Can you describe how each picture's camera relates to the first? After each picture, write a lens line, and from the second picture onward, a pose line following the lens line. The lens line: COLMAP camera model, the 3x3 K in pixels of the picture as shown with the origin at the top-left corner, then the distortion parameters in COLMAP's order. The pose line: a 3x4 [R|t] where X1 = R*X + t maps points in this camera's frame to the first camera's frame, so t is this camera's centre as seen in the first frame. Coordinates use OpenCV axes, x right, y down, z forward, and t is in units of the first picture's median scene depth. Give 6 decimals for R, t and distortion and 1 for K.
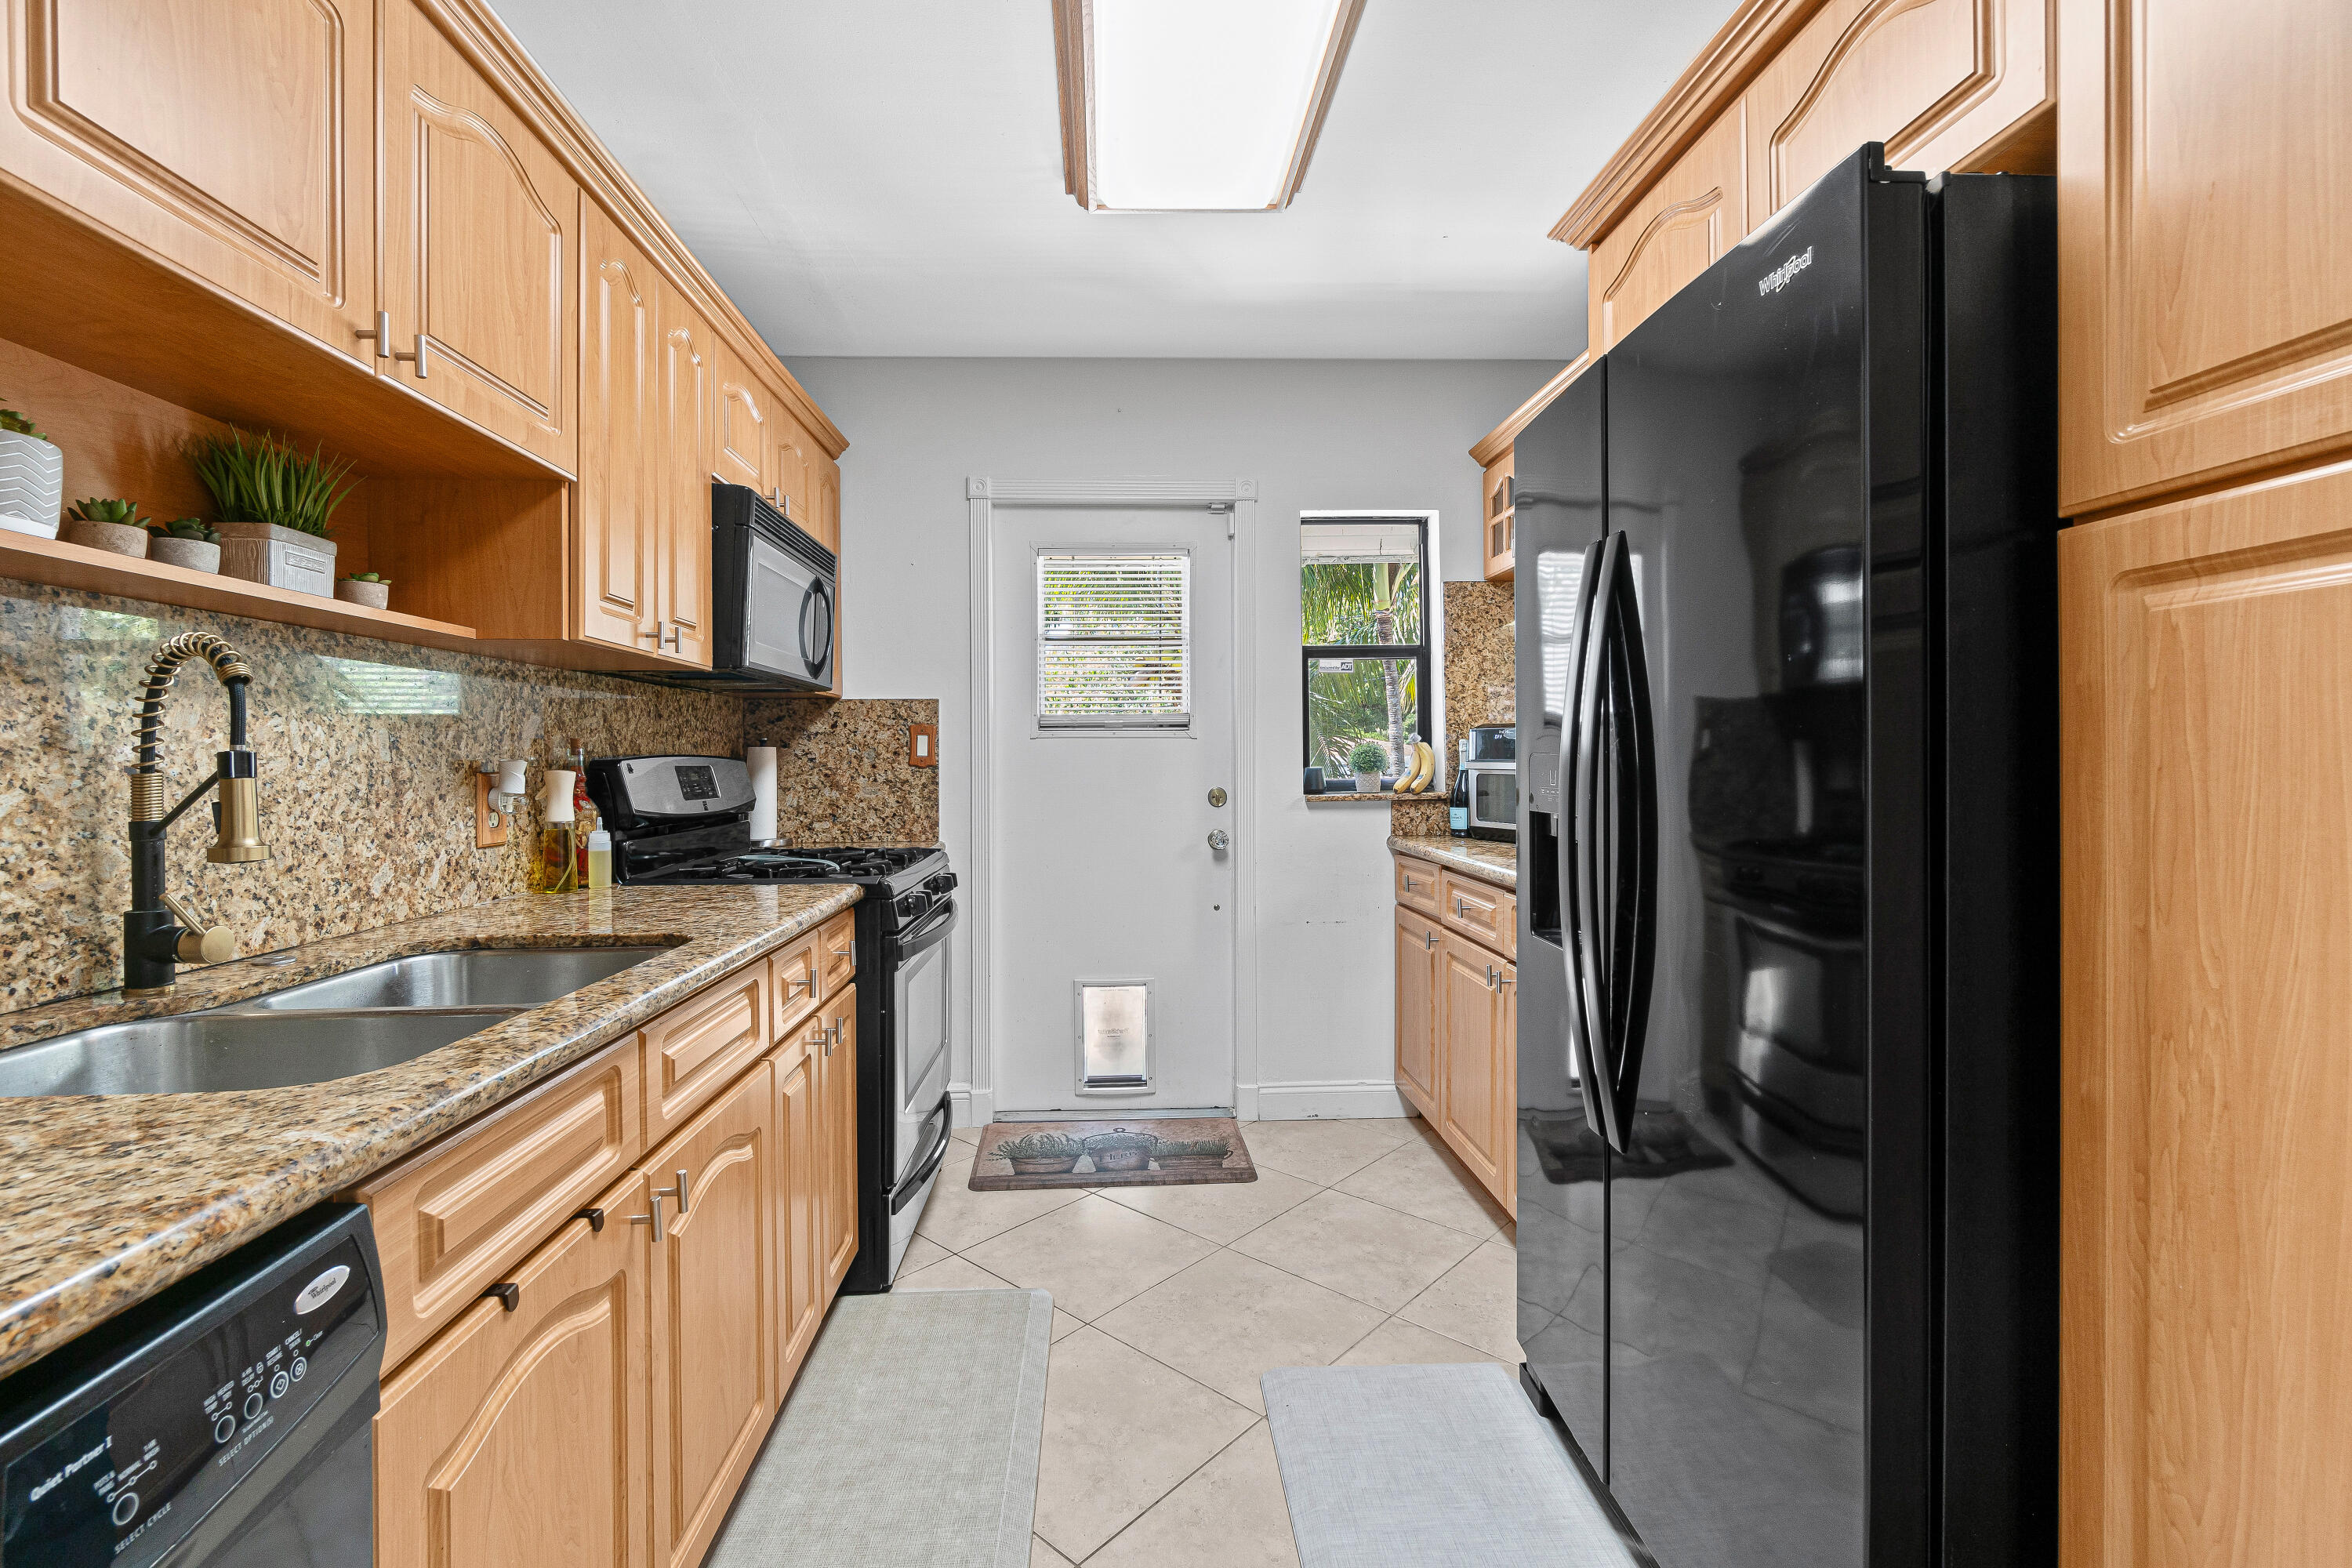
lens RADIAL K [[1038.2, 0, 1173.1], [0, 1038.2, 766.0], [0, 0, 1]] dist [-0.007353, 0.002886]
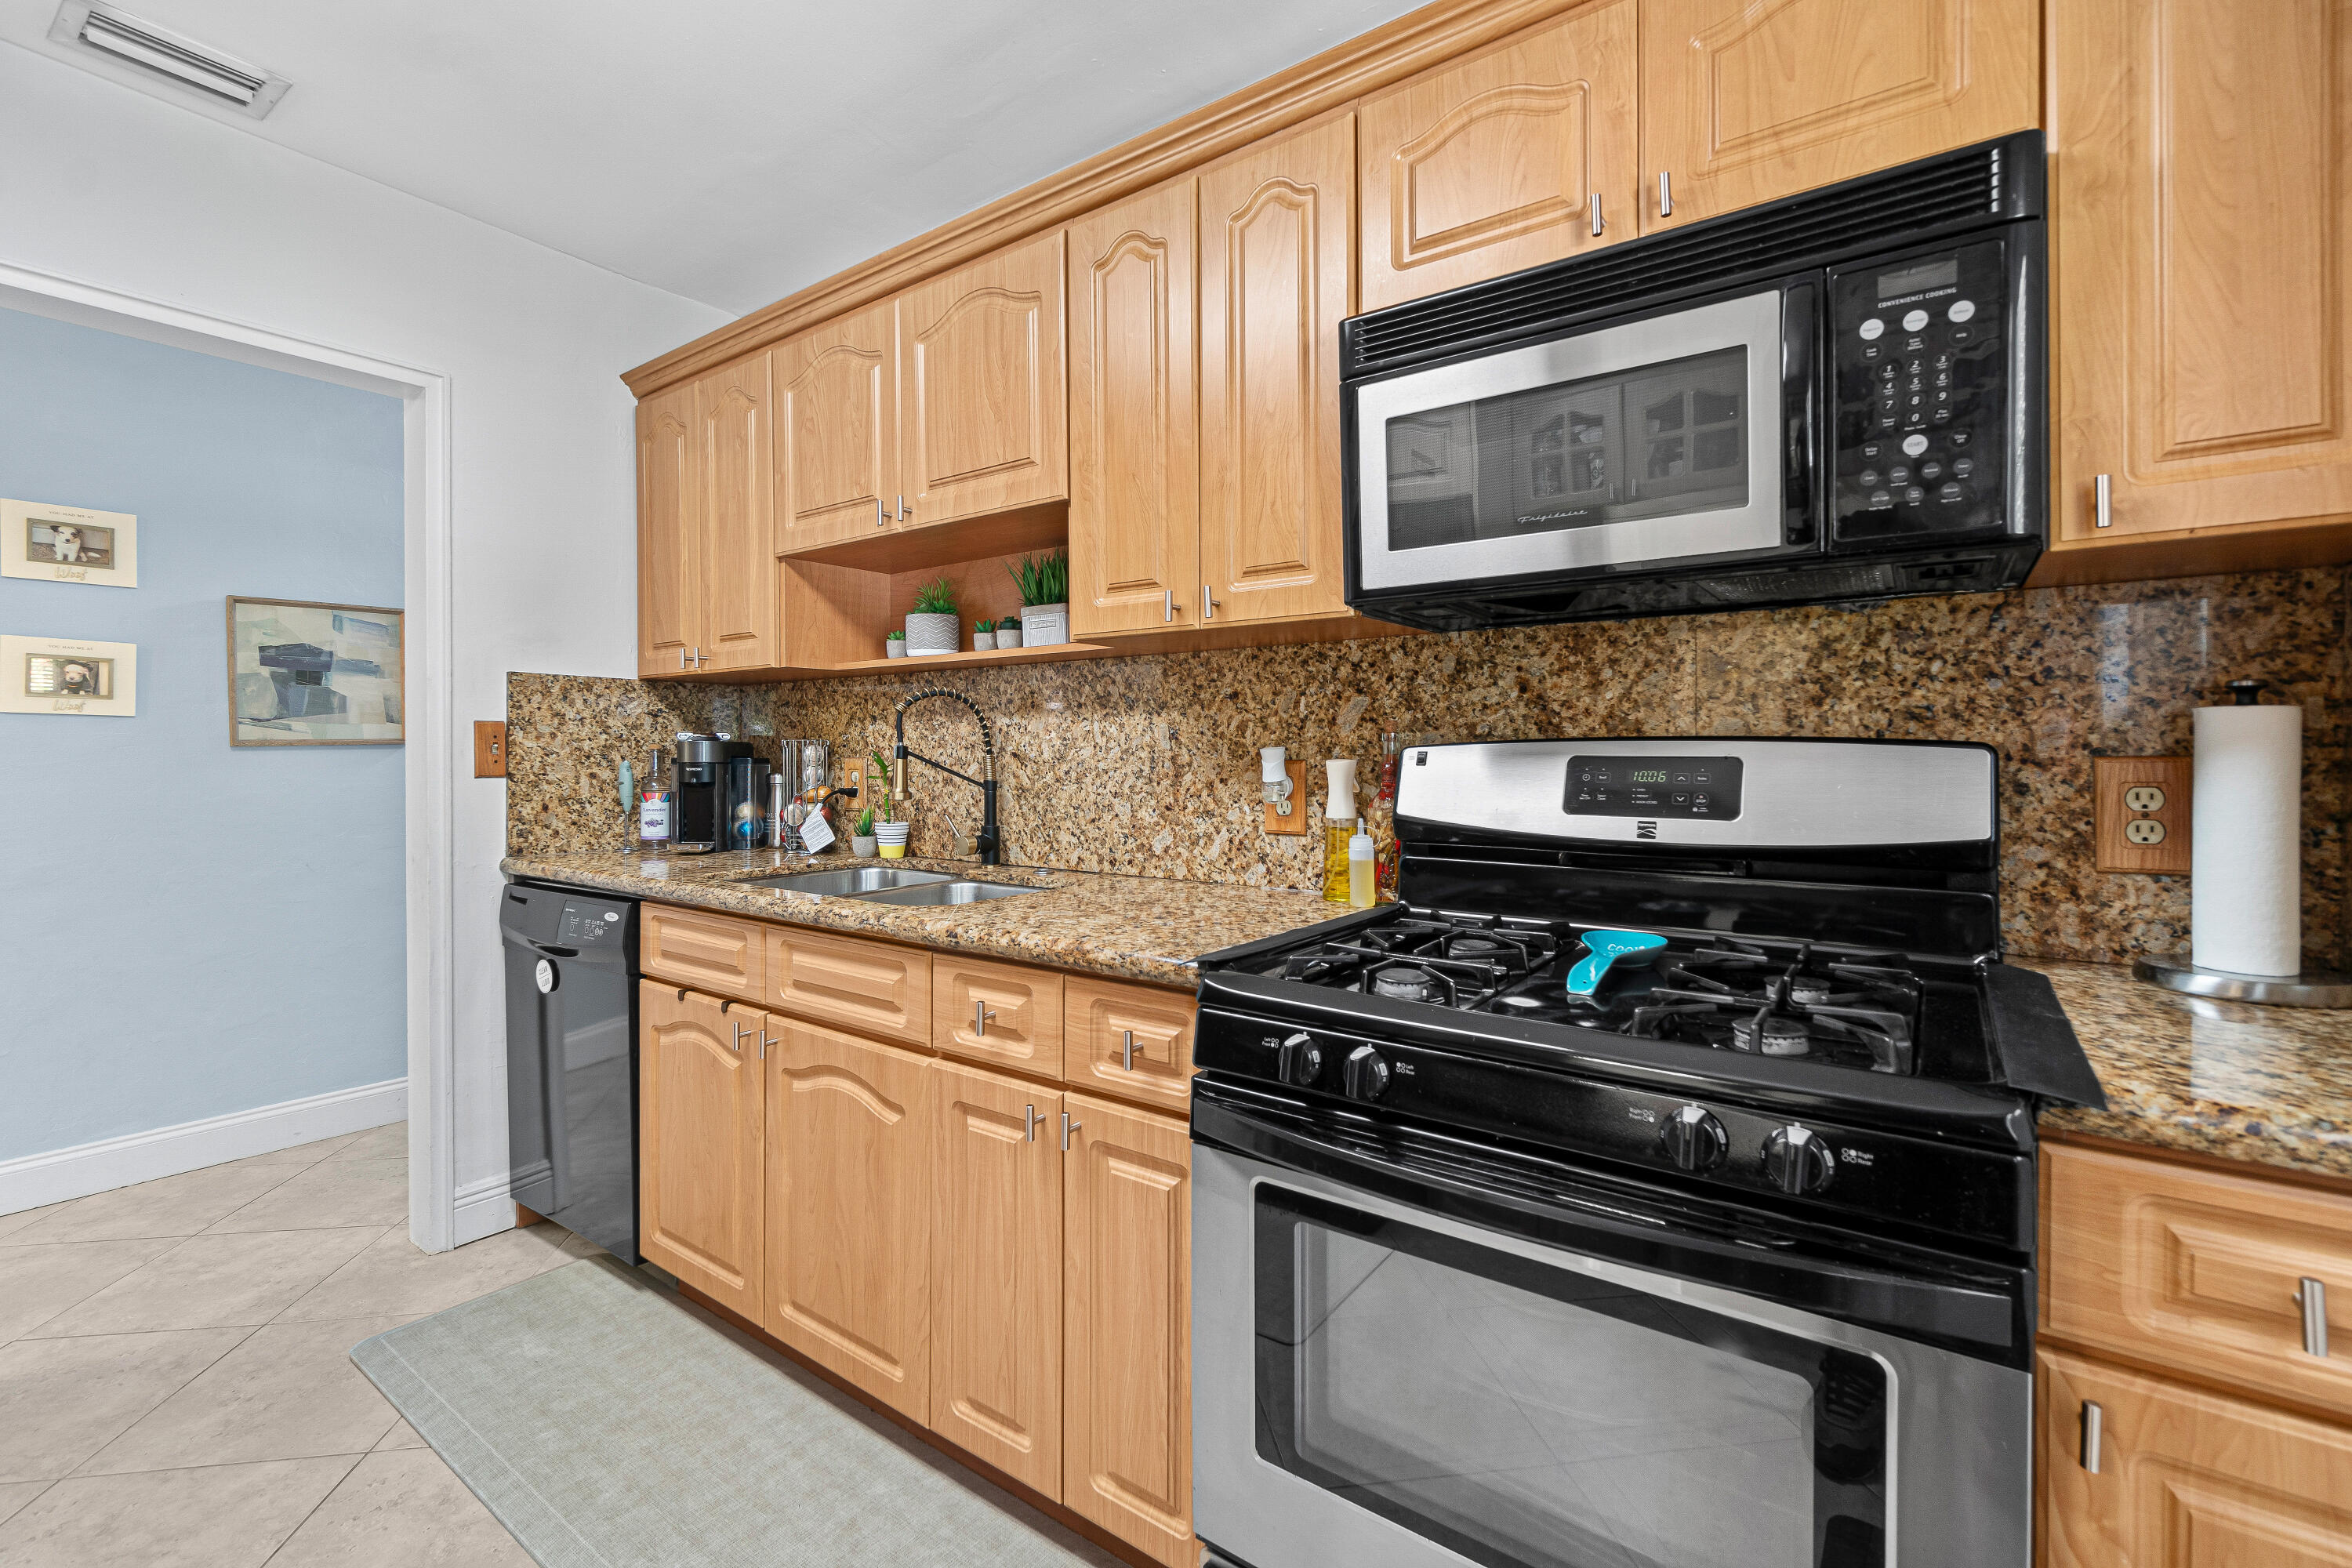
lens RADIAL K [[1038.2, 0, 1171.7], [0, 1038.2, 749.2], [0, 0, 1]] dist [-0.007353, 0.002886]
pose [[-0.647799, 0.005602, -0.761791, 0.203942], [0.001435, 0.999980, 0.006134, -0.012381], [0.761810, 0.002880, -0.647794, 1.826971]]
